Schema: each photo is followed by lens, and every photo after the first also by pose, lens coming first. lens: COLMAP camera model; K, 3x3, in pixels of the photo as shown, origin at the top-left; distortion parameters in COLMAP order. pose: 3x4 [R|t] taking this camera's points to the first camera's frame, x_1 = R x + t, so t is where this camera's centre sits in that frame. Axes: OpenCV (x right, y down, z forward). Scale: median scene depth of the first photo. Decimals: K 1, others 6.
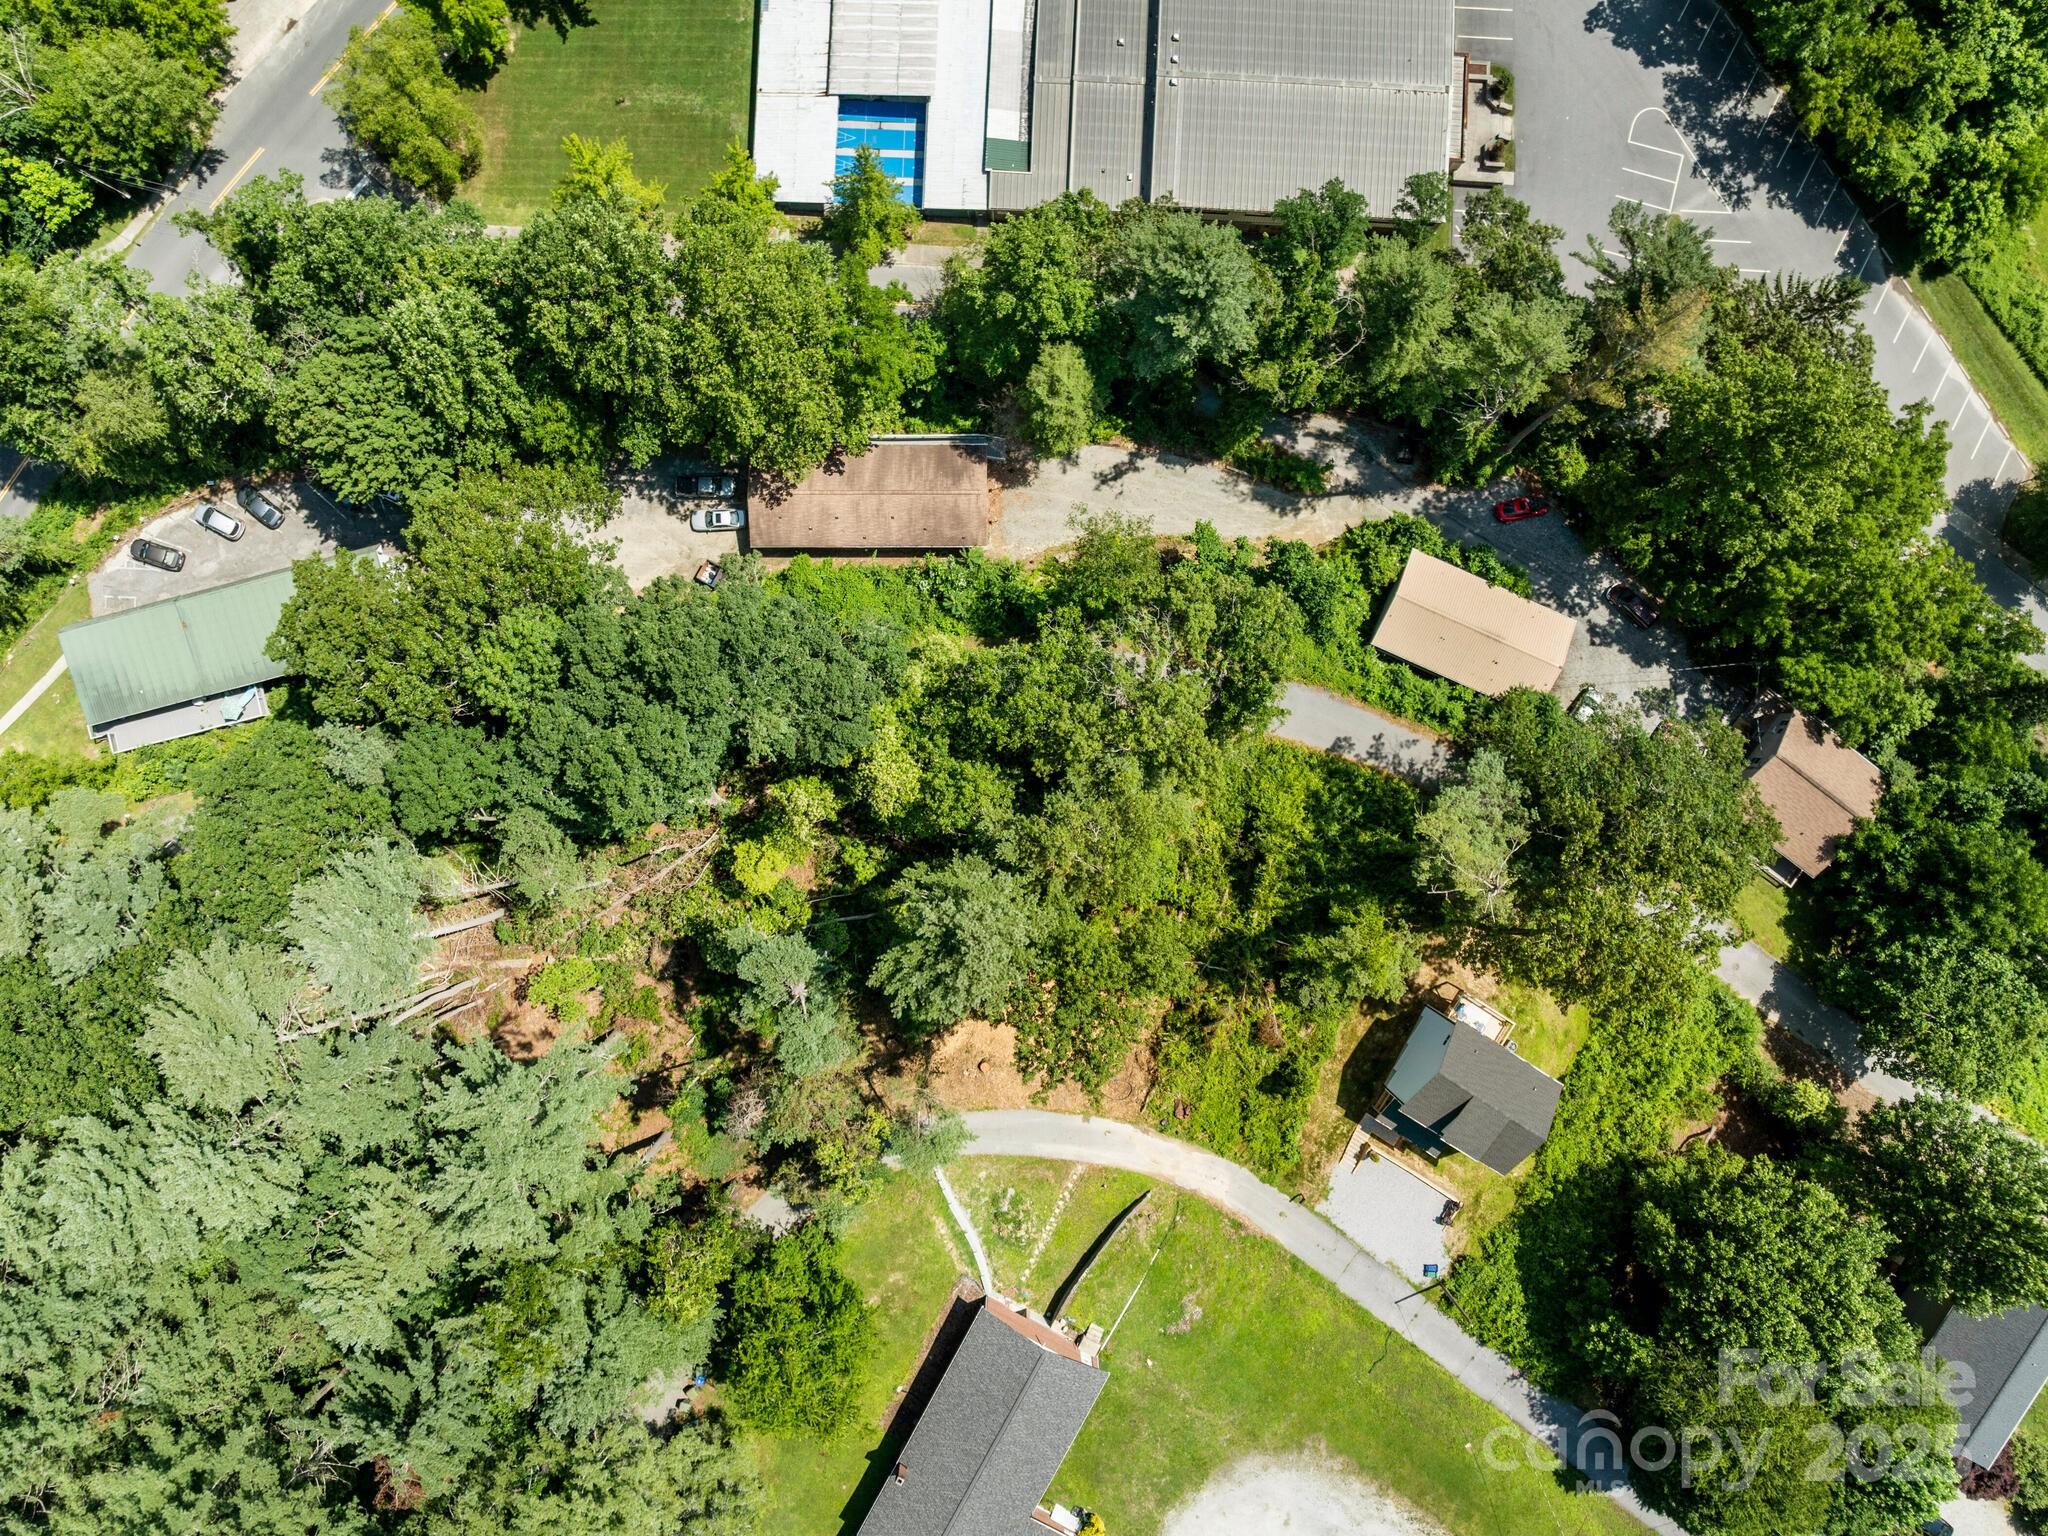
lens RADIAL K [[1485.4, 0, 1053.6], [0, 1485.4, 683.6], [0, 0, 1]] dist [-0.105341, -0.001210]
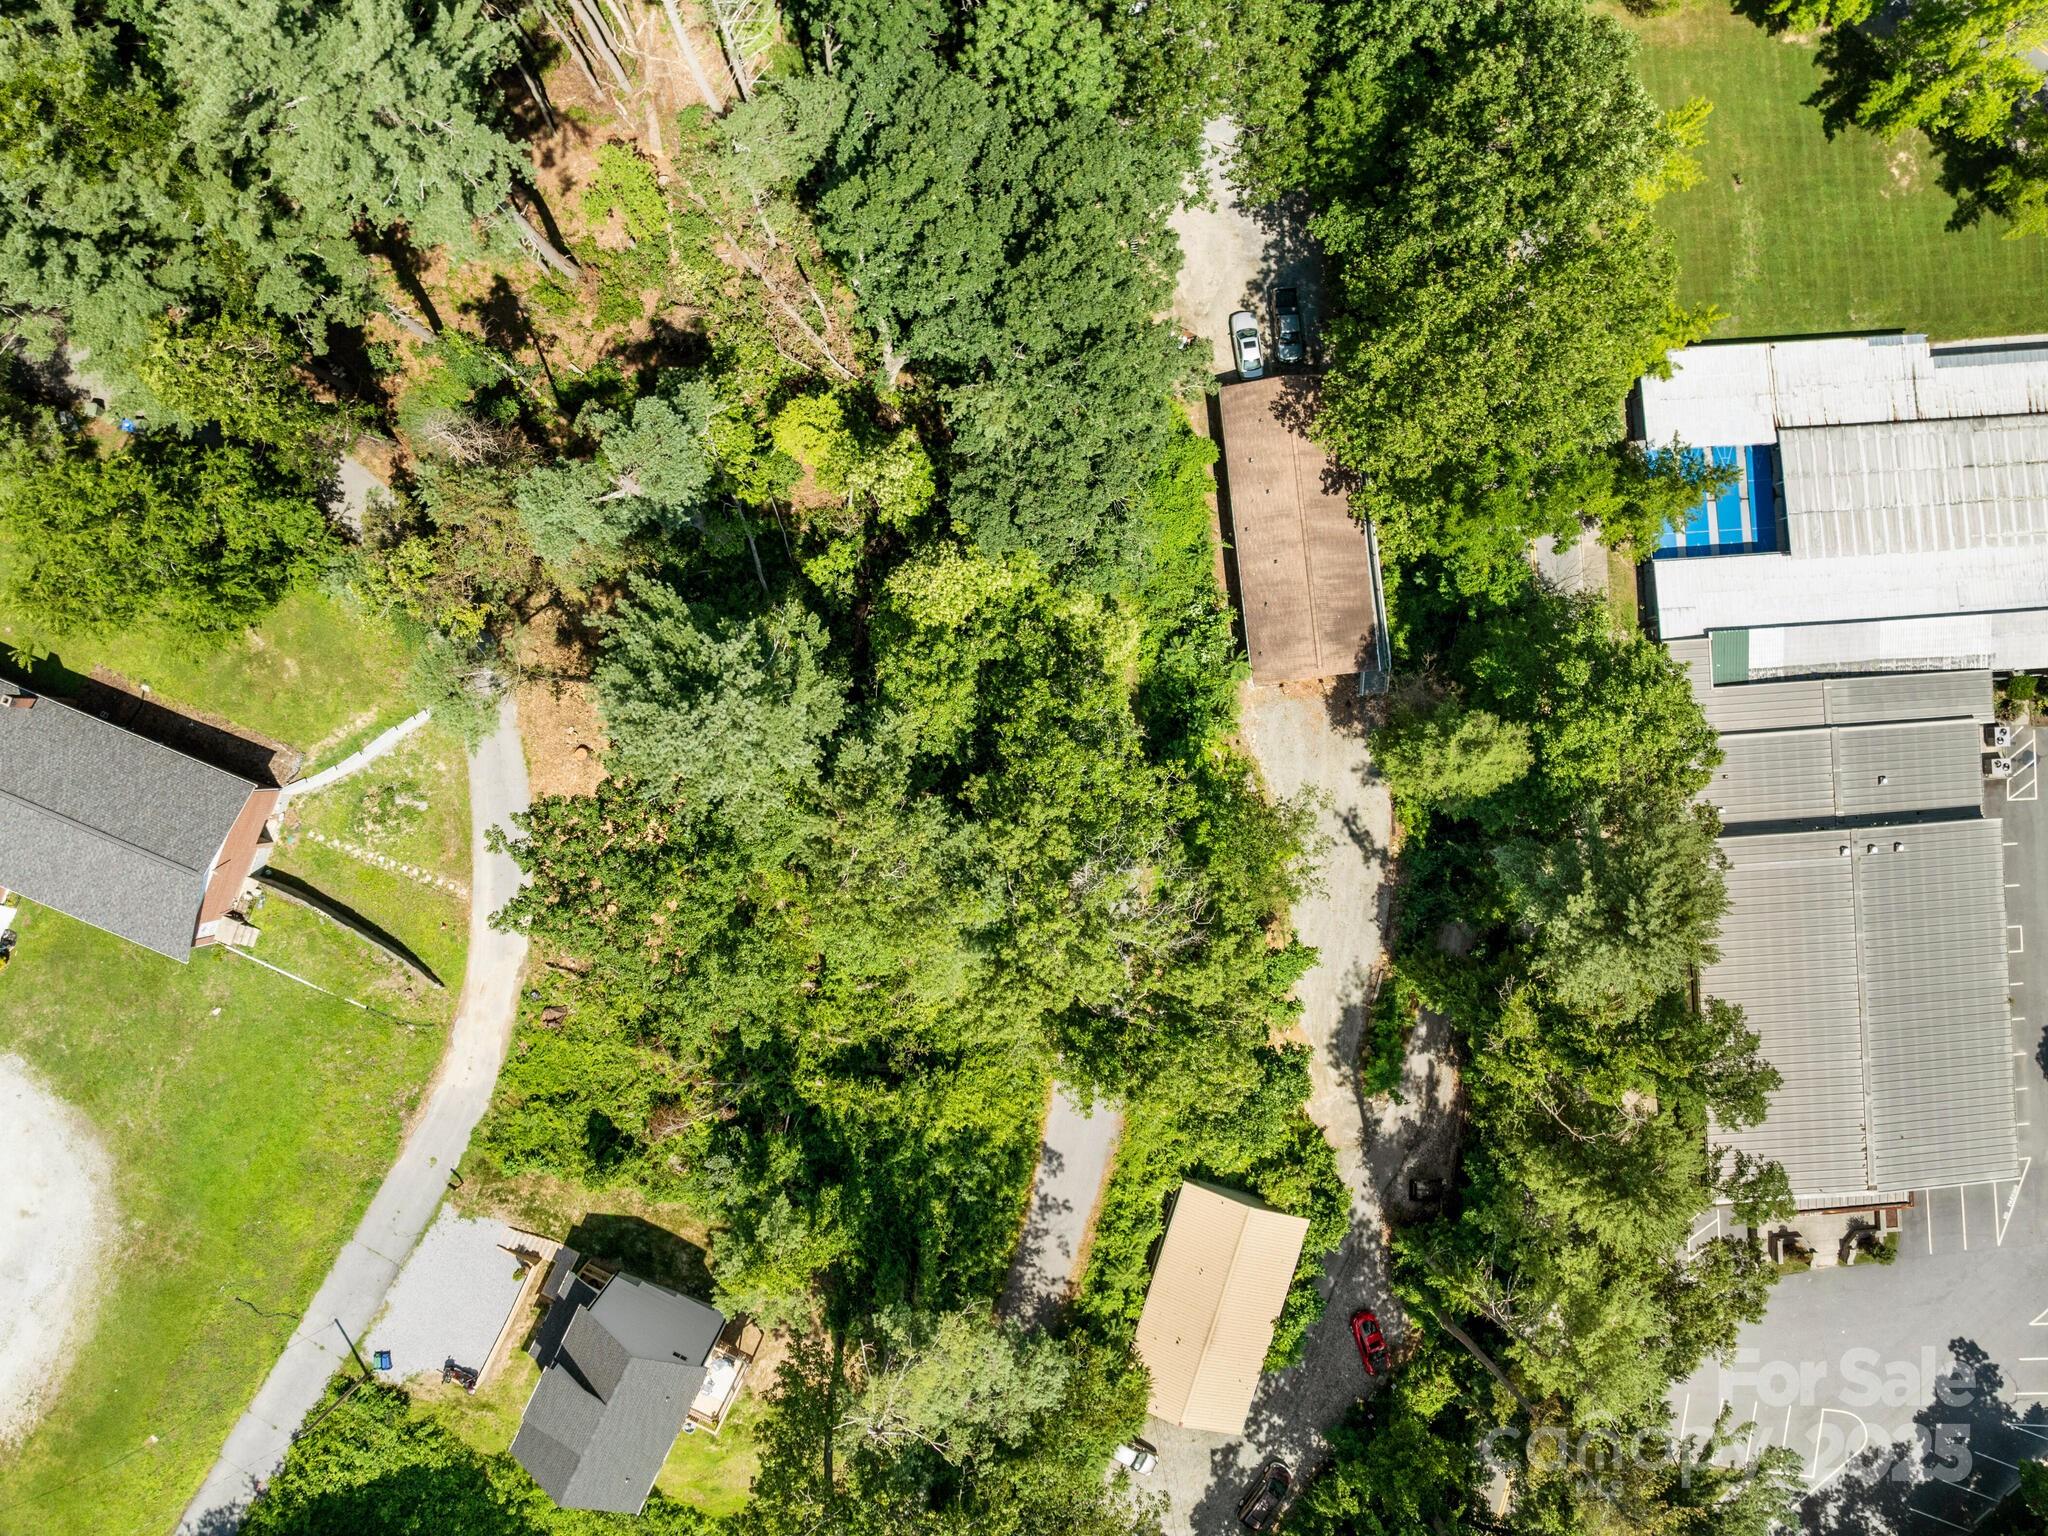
lens RADIAL K [[1453.8, 0, 1080.8], [0, 1453.8, 791.2], [0, 0, 1]] dist [-0.020225, 0.001808]
pose [[0.109411, 0.993934, 0.011180, -0.007169], [-0.993995, 0.109382, 0.003222, 0.002744], [0.001980, -0.011465, 0.999932, 0.238279]]
